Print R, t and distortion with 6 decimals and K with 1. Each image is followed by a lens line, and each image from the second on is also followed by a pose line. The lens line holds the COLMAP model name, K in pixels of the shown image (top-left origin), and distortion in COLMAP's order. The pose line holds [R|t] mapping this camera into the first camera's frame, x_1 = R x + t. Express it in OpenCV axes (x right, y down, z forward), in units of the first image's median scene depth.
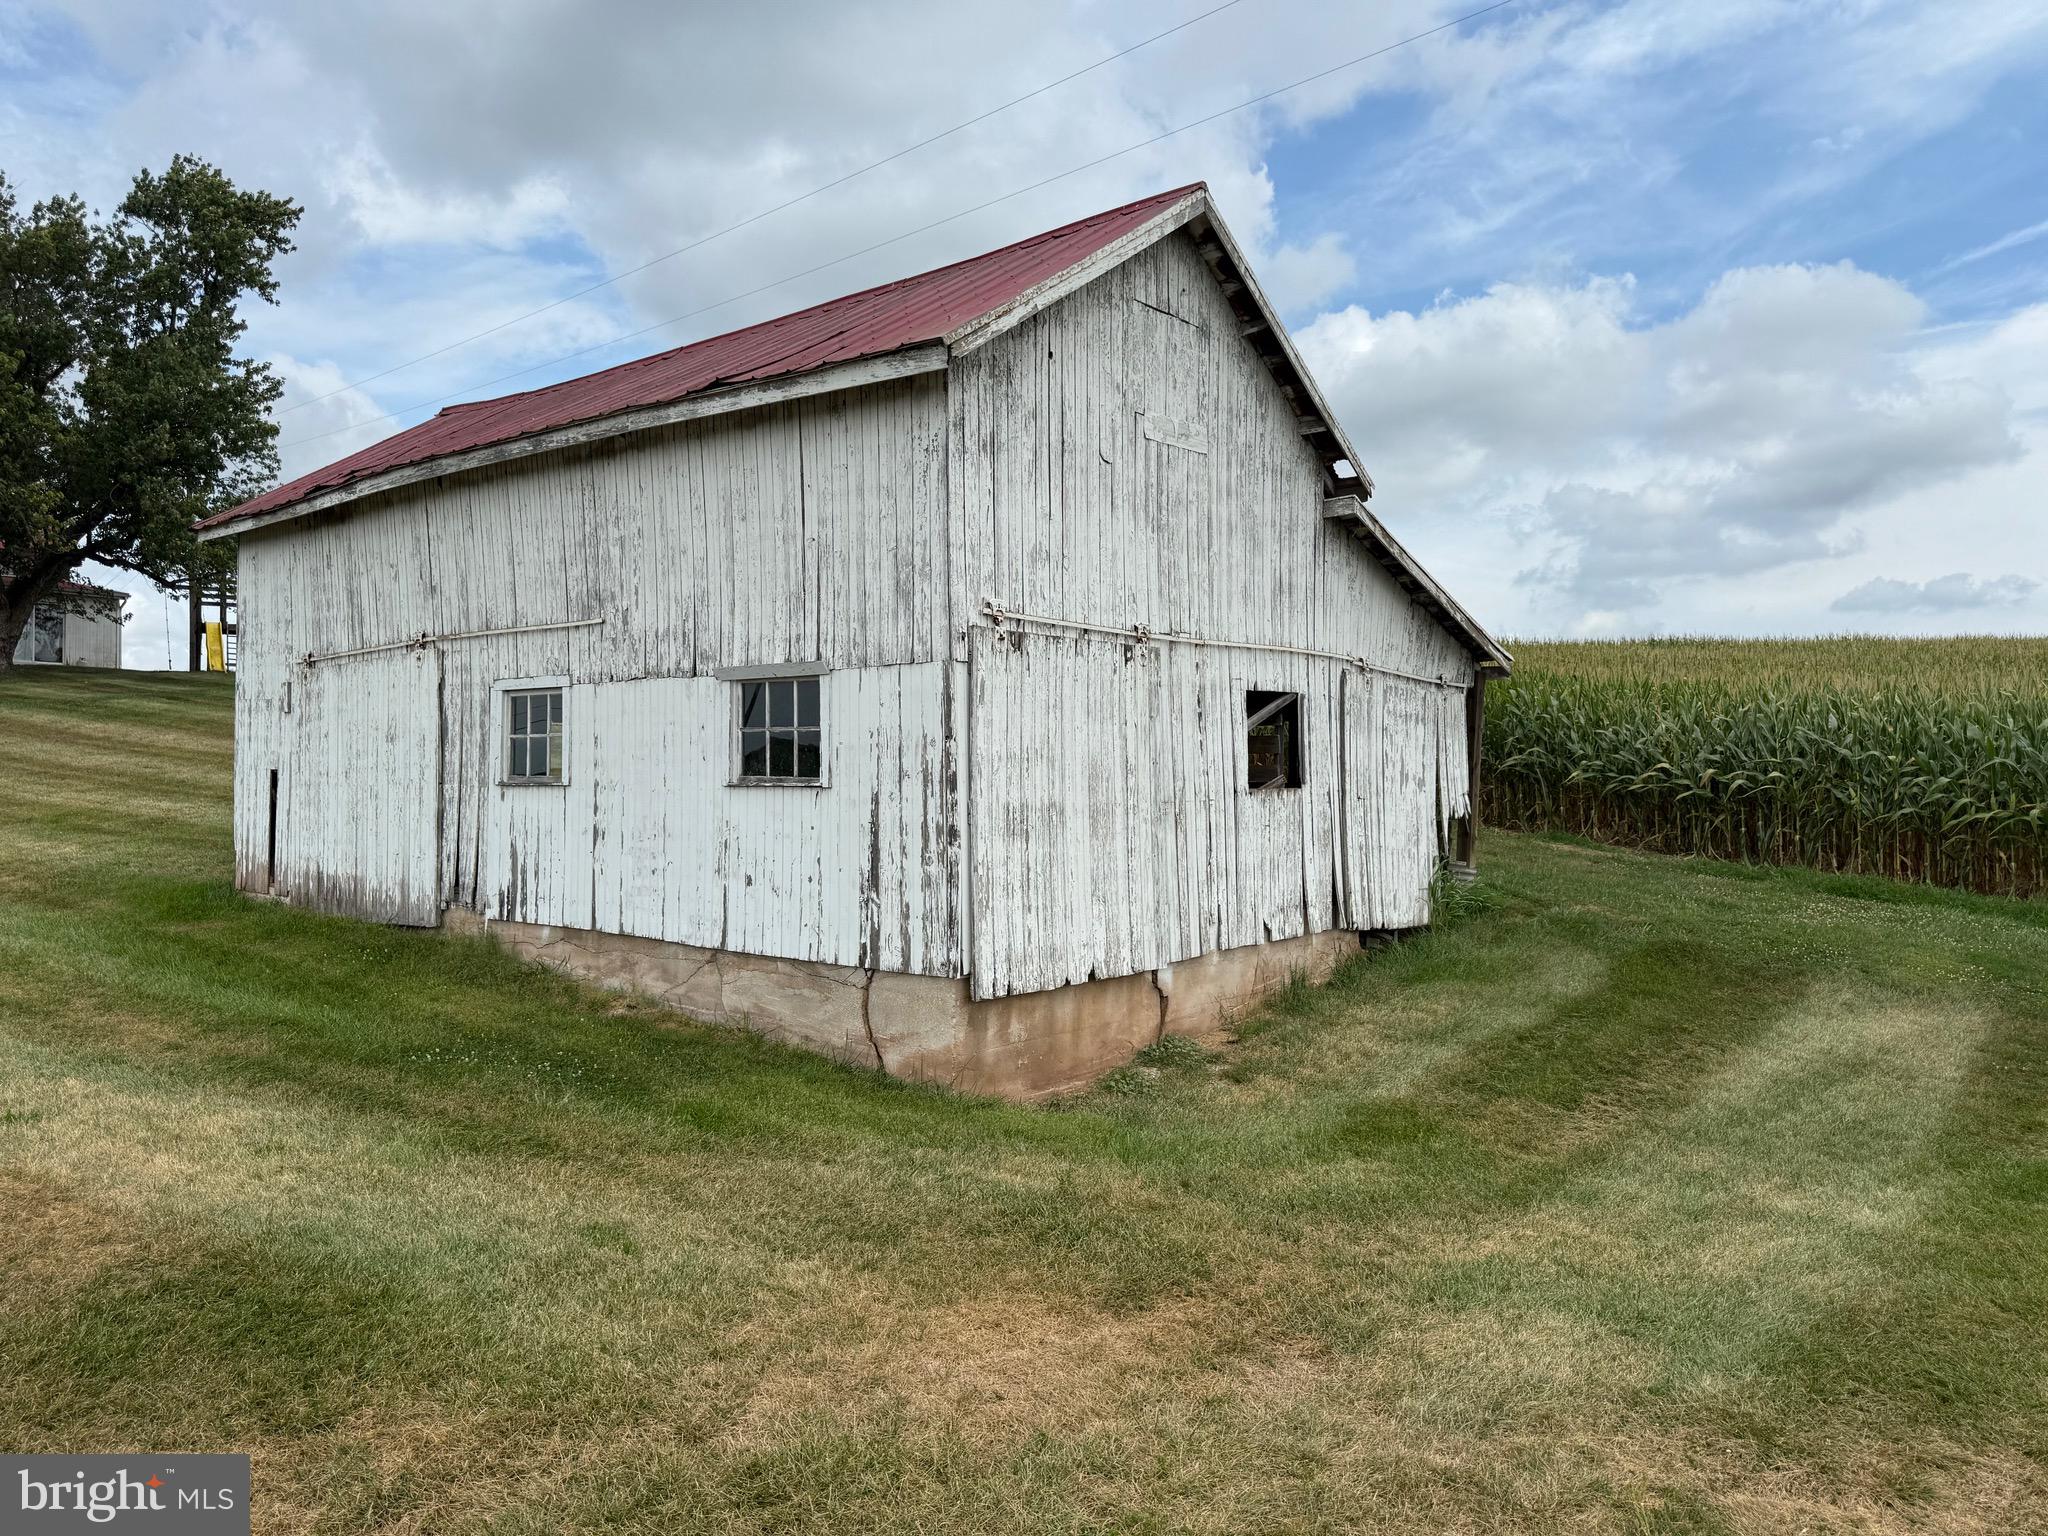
lens RADIAL K [[1451.2, 0, 1029.3], [0, 1451.2, 760.6], [0, 0, 1]] dist [0.035444, -0.030467]
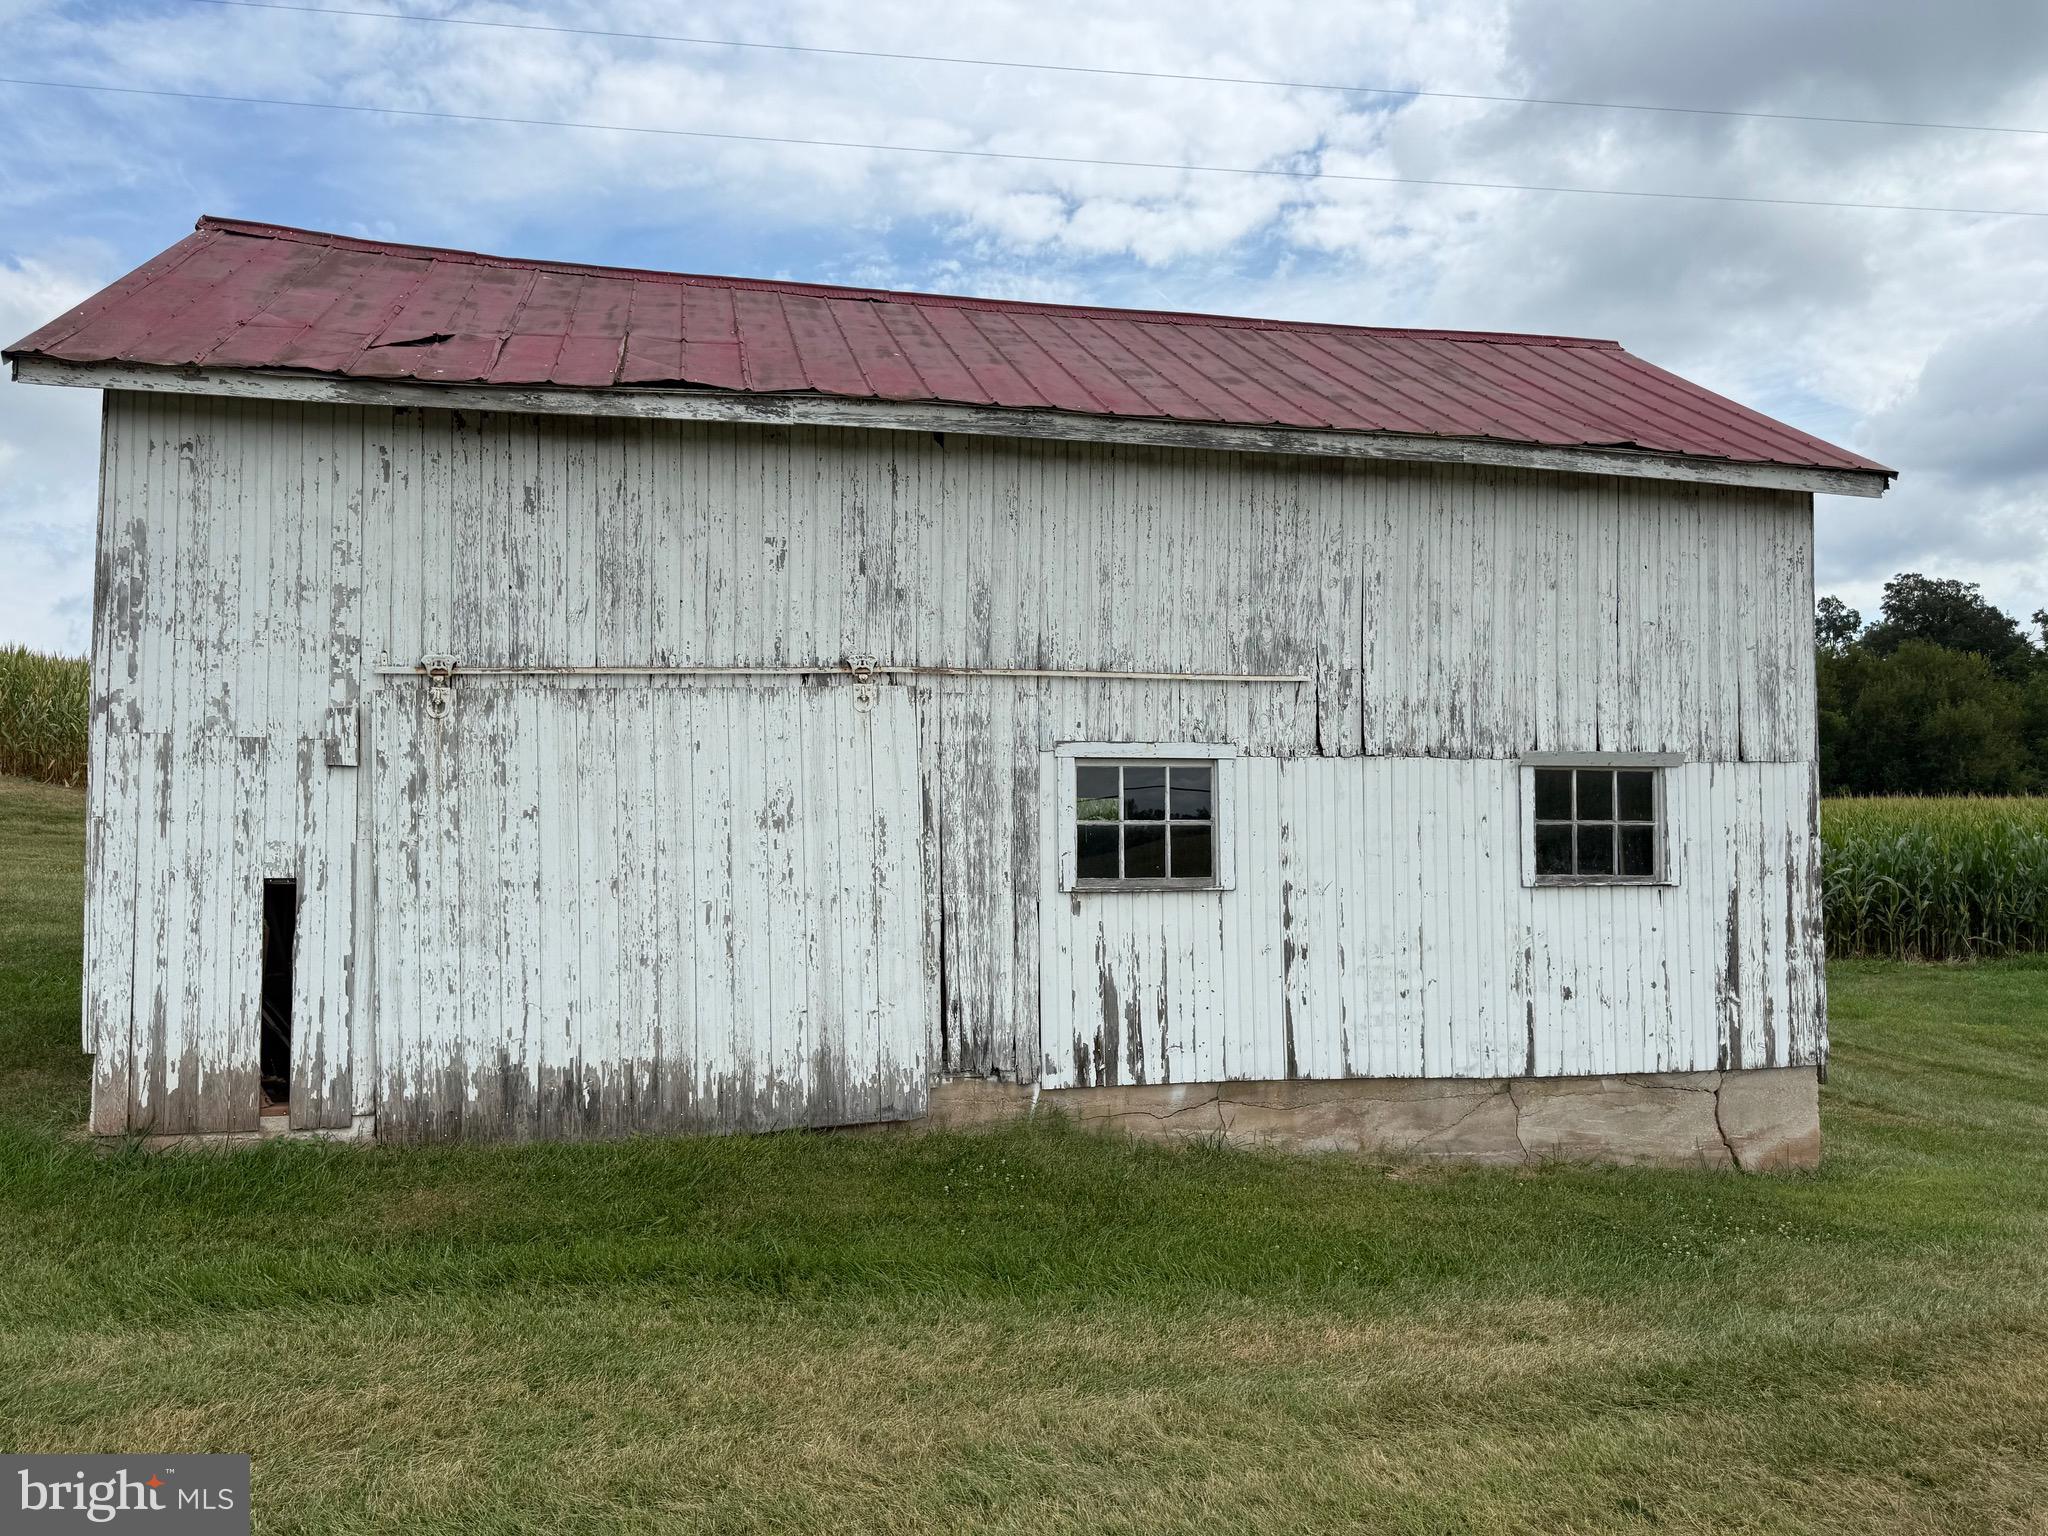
lens RADIAL K [[1451.2, 0, 1021.0], [0, 1451.2, 770.8], [0, 0, 1]] dist [0.035444, -0.030467]
pose [[0.623442, 0.040600, 0.780815, -1.102387], [-0.000665, 0.998678, -0.051398, -0.006785], [-0.781869, 0.031524, 0.622645, 0.700202]]
